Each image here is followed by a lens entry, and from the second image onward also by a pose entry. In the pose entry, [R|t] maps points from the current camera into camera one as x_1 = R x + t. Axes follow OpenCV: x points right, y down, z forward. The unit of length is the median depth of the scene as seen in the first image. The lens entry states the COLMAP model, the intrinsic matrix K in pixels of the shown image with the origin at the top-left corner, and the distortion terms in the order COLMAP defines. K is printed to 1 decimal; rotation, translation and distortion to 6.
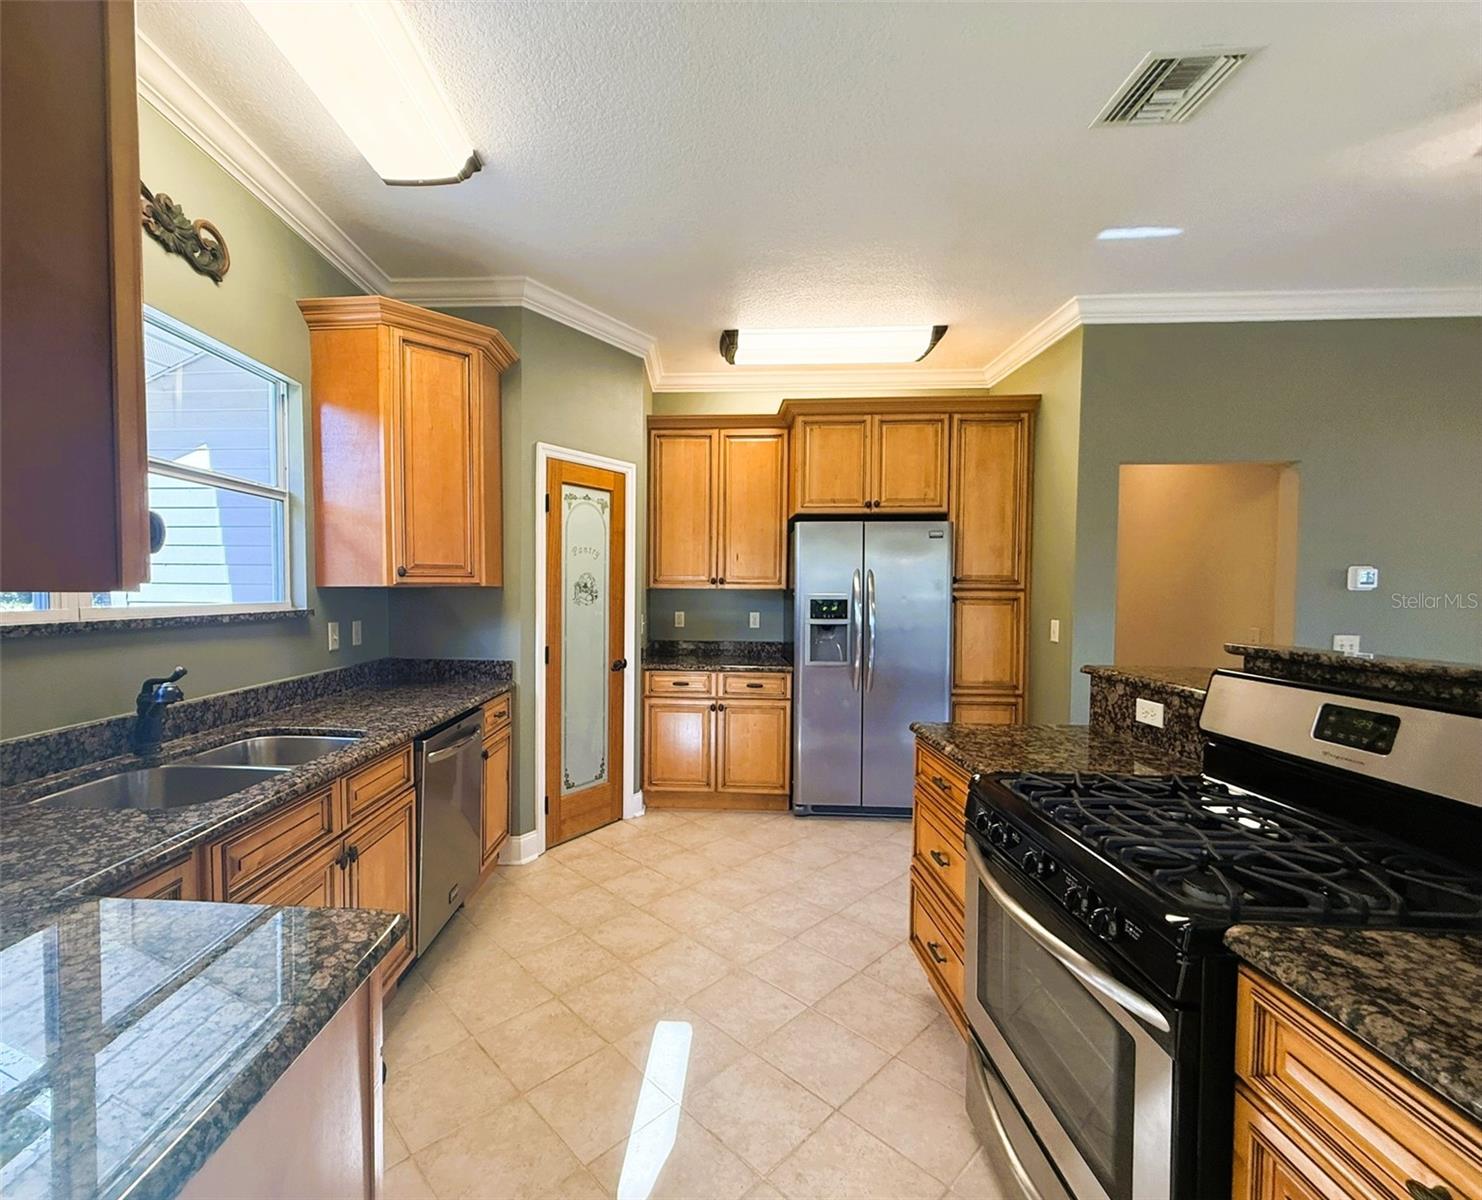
lens RADIAL K [[650.8, 0, 662.5], [0, 650.8, 608.7], [0, 0, 1]] dist [0.010089, 0.000332]
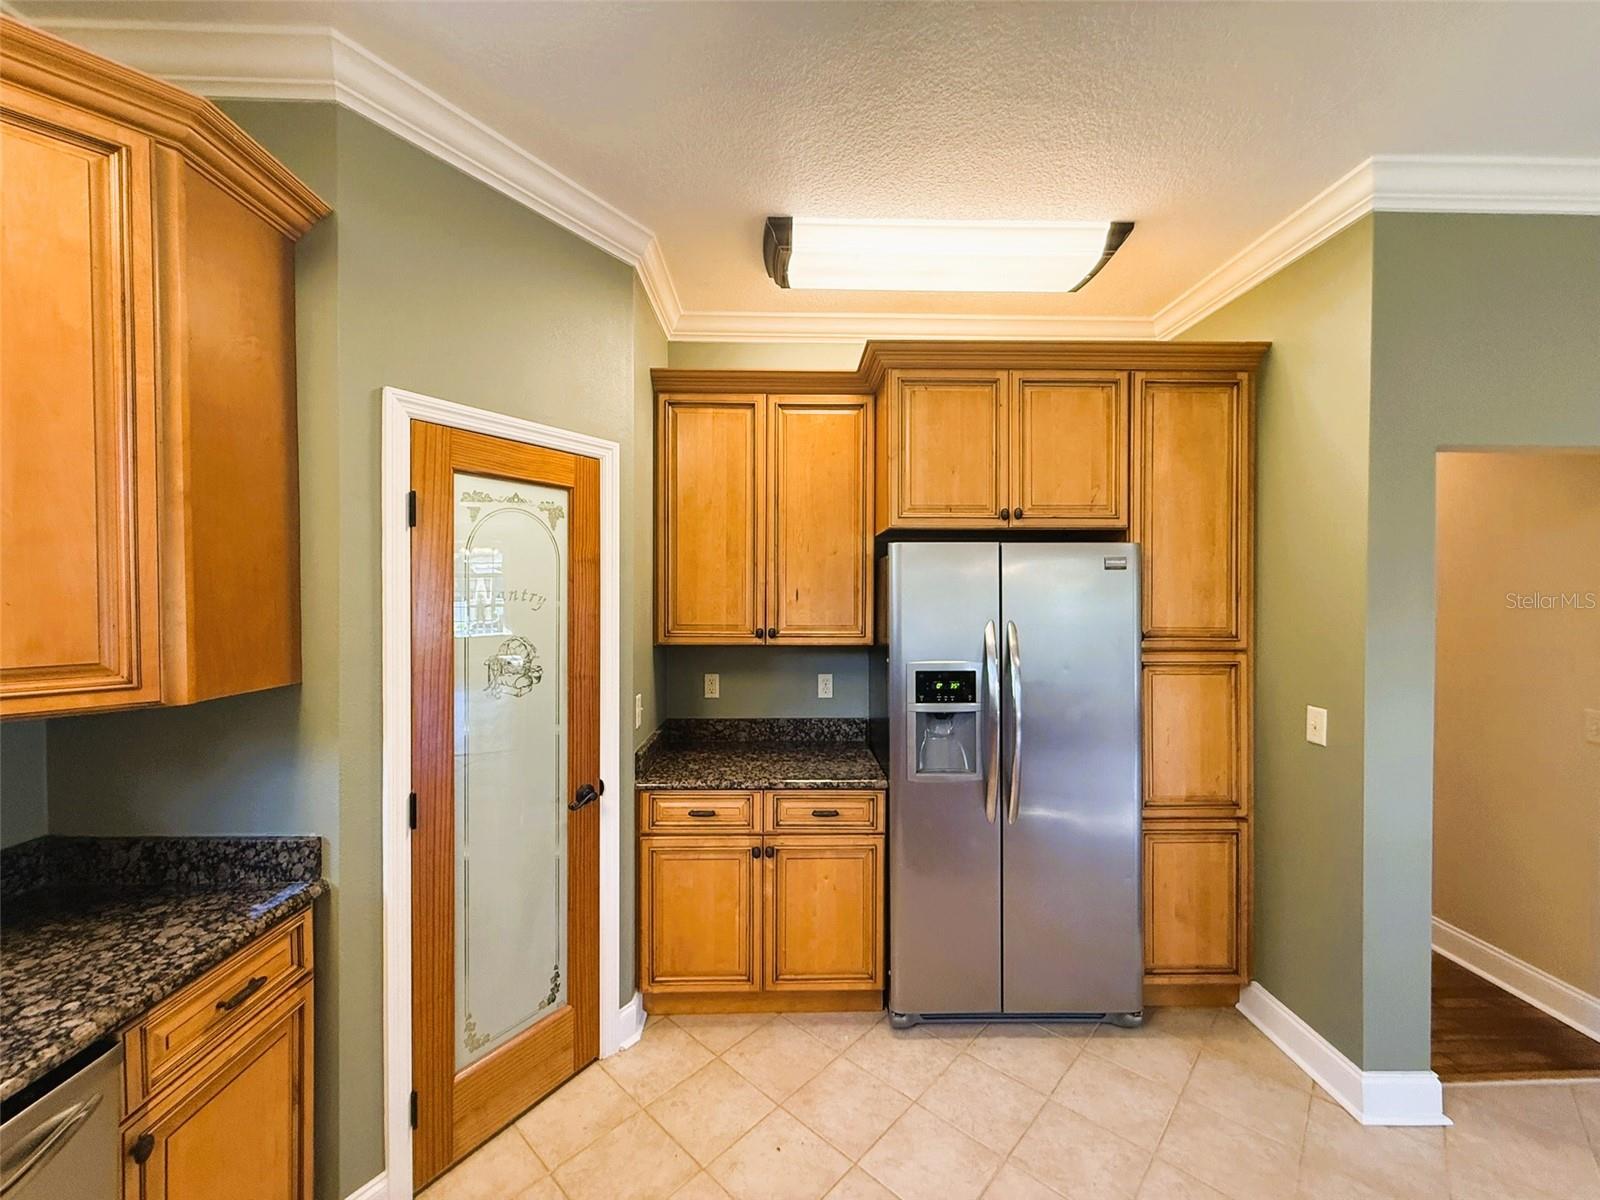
lens RADIAL K [[640.0, 0, 795.0], [0, 640.0, 599.3], [0, 0, 1]] dist [0.001362, -0.000412]
pose [[0.996225, -0.006046, 0.086603, 0.064959], [0.007731, 0.999787, -0.019131, -0.069771], [-0.086469, 0.019729, 0.996059, 0.417707]]
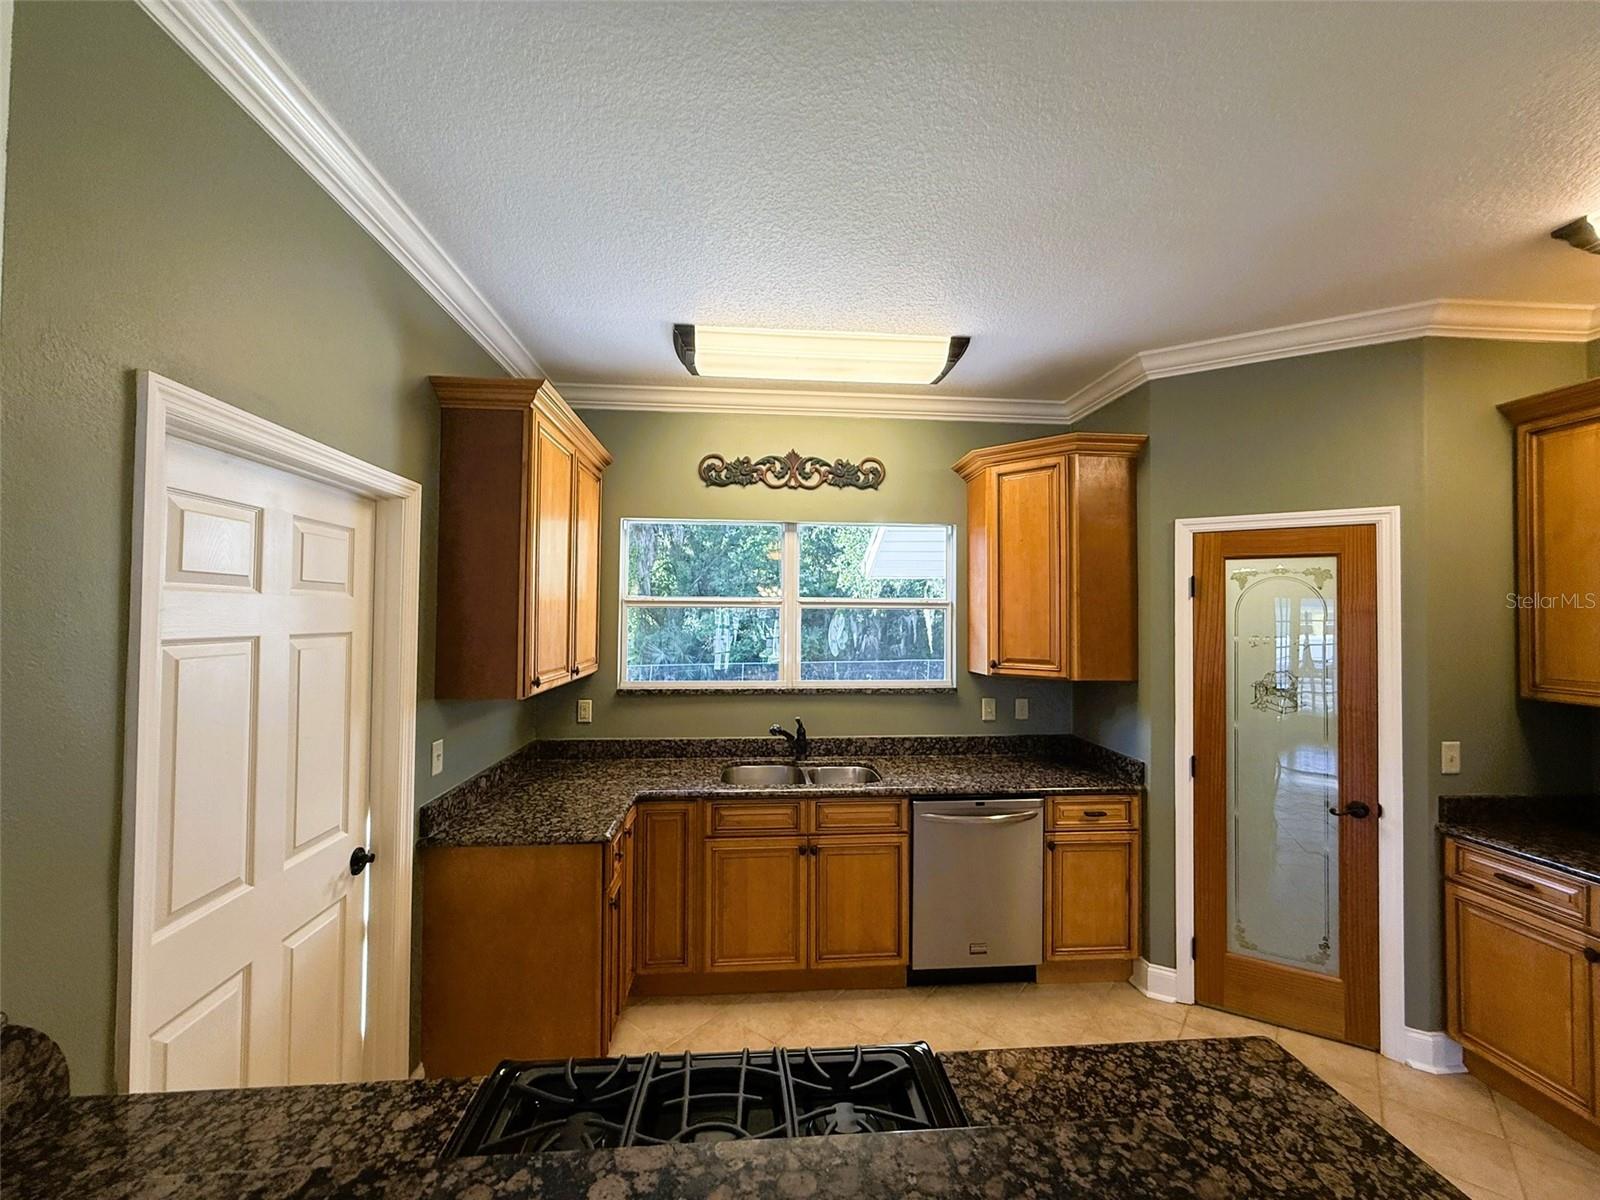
lens RADIAL K [[640.0, 0, 796.5], [0, 640.0, 601.5], [0, 0, 1]] dist [0.001362, -0.000412]
pose [[0.144842, -0.024635, -0.989148, 0.497938], [-0.036429, 0.998879, -0.030212, -0.085113], [0.988784, 0.040410, 0.143783, 0.318438]]
